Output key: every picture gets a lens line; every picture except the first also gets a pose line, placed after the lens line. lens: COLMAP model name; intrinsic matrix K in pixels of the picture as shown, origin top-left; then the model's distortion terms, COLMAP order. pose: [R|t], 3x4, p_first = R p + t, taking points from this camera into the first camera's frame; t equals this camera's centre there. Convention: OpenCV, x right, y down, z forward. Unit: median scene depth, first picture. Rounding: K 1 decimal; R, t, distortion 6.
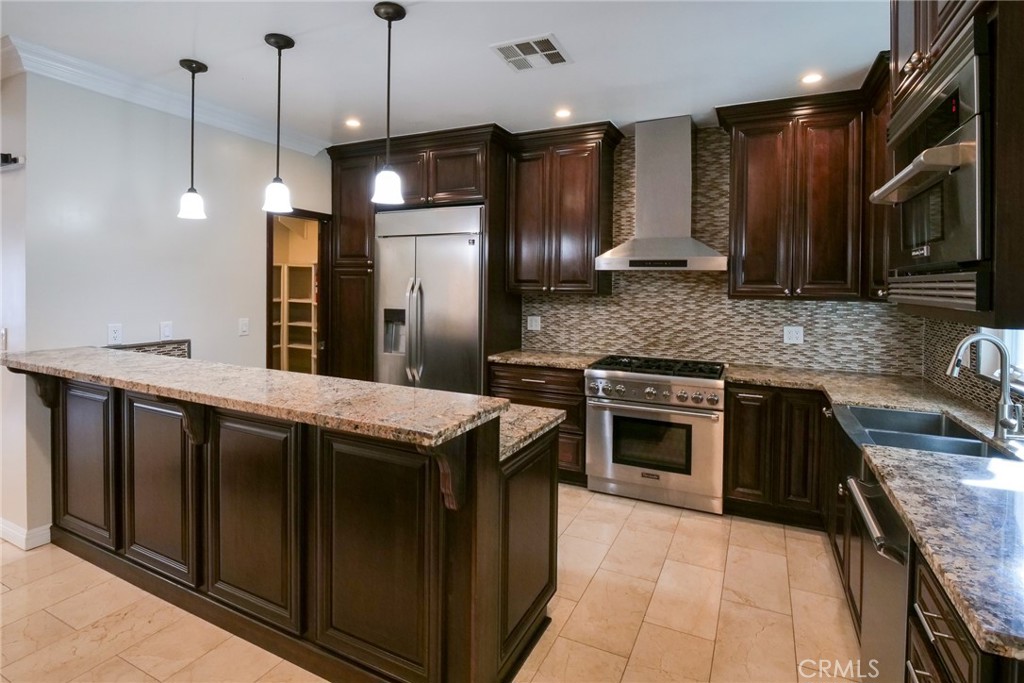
lens RADIAL K [[520.7, 0, 501.7], [0, 520.7, 292.3], [0, 0, 1]] dist [0.000286, -0.004029]
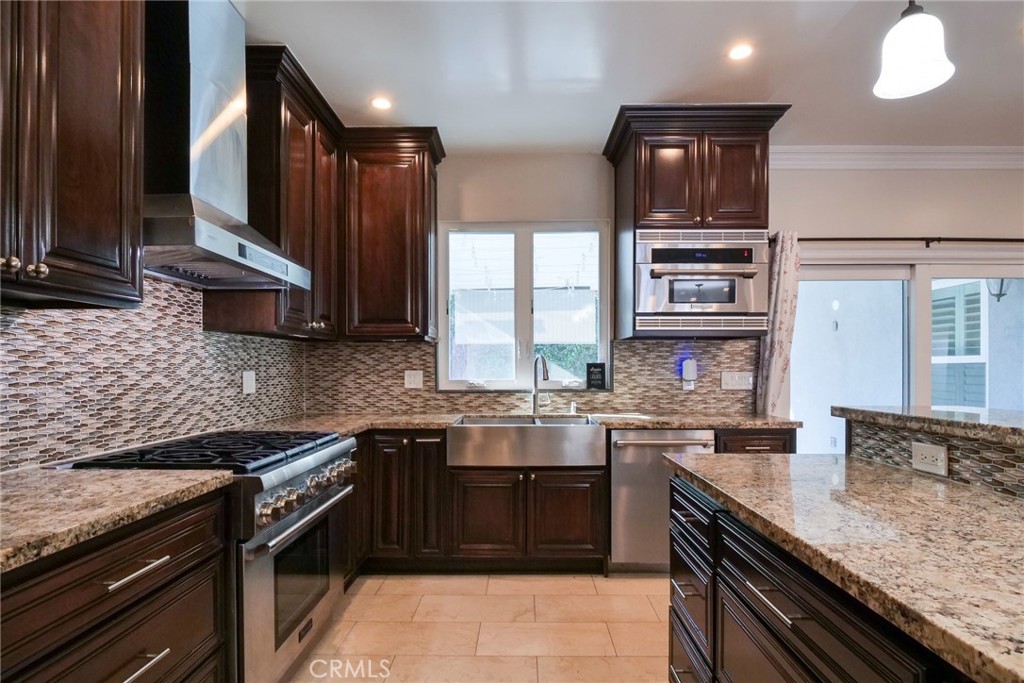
lens RADIAL K [[520.7, 0, 503.3], [0, 520.7, 370.0], [0, 0, 1]] dist [0.000286, -0.004029]
pose [[-0.420553, -0.011832, 0.907191, -0.284340], [0.011106, 0.999773, 0.018188, 0.049628], [-0.907200, 0.017725, -0.420326, 0.907183]]
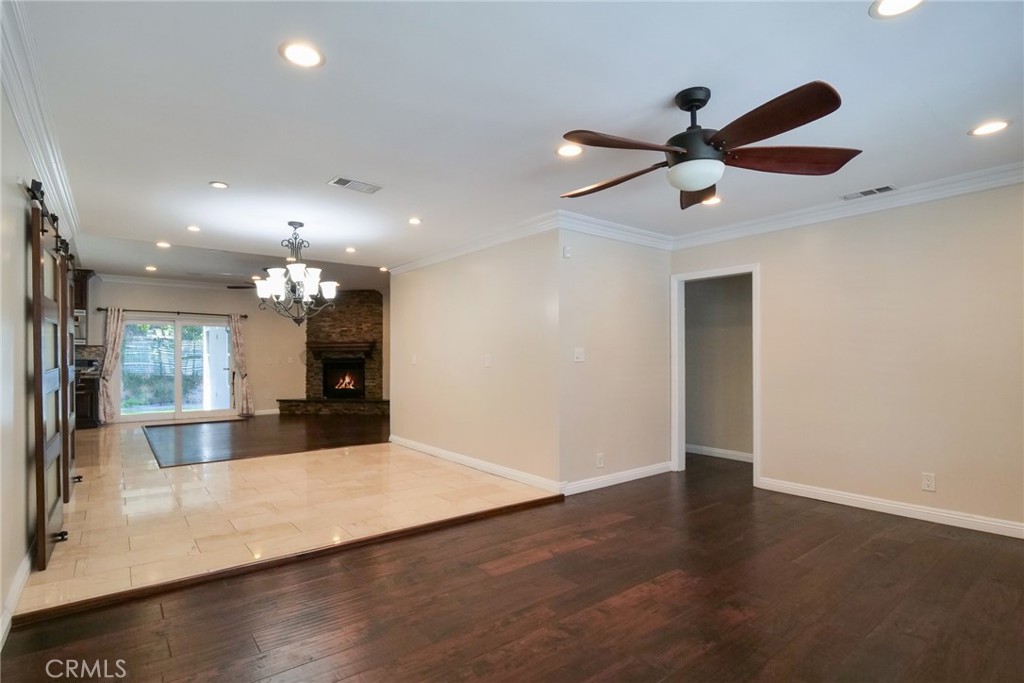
lens RADIAL K [[520.7, 0, 503.5], [0, 520.7, 354.1], [0, 0, 1]] dist [0.000286, -0.004029]
pose [[-0.897645, -0.006824, 0.440666, -2.286208], [-0.002846, 0.999949, 0.009689, 0.023864], [-0.440710, 0.007443, -0.897619, 1.425943]]
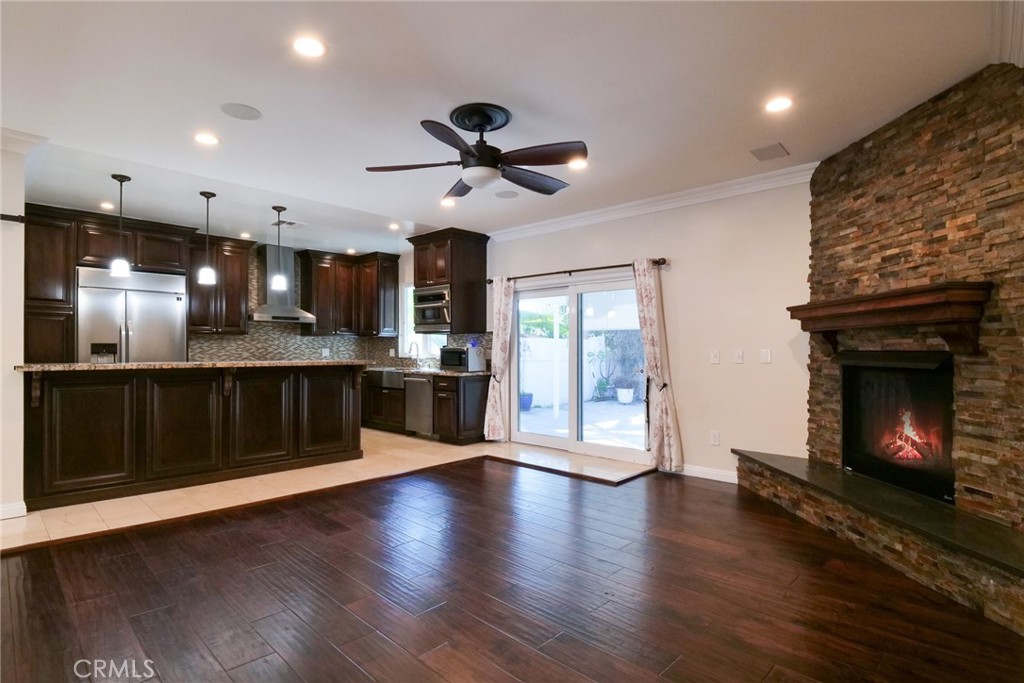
lens RADIAL K [[520.7, 0, 505.4], [0, 520.7, 346.2], [0, 0, 1]] dist [0.000286, -0.004029]
pose [[0.315701, -0.006273, 0.948838, -1.243740], [0.014566, 0.999892, 0.001764, 0.057485], [-0.948747, 0.013264, 0.315758, -0.425093]]
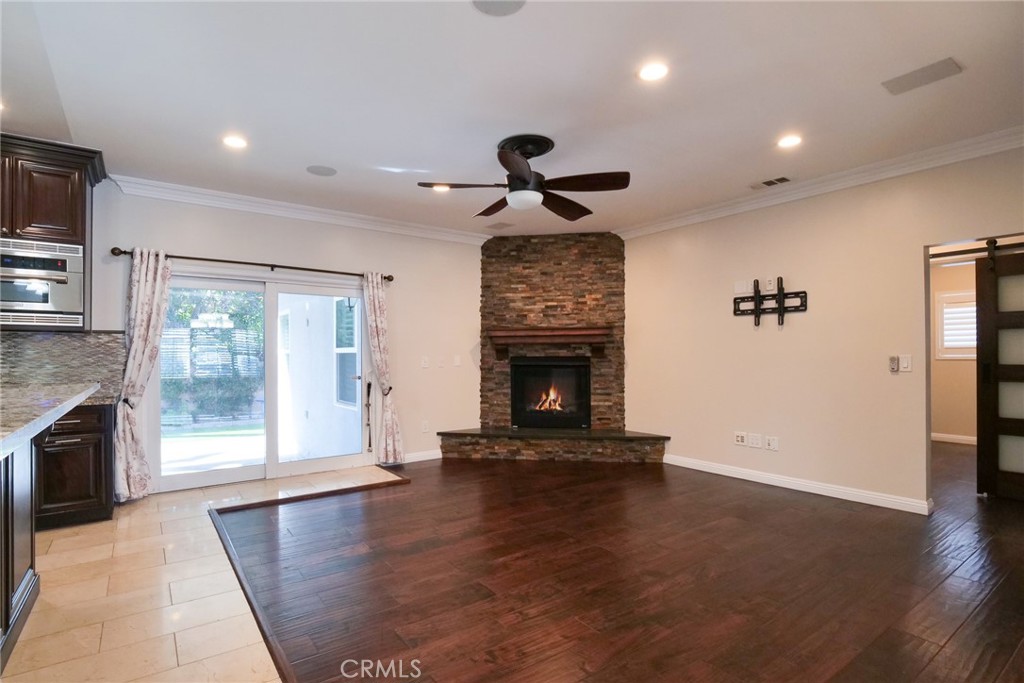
lens RADIAL K [[520.7, 0, 506.0], [0, 520.7, 350.8], [0, 0, 1]] dist [0.000286, -0.004029]
pose [[-0.881769, -0.004640, 0.471658, -0.869766], [-0.000367, 0.999958, 0.009151, 0.043963], [-0.471681, 0.007896, -0.881734, 0.710035]]
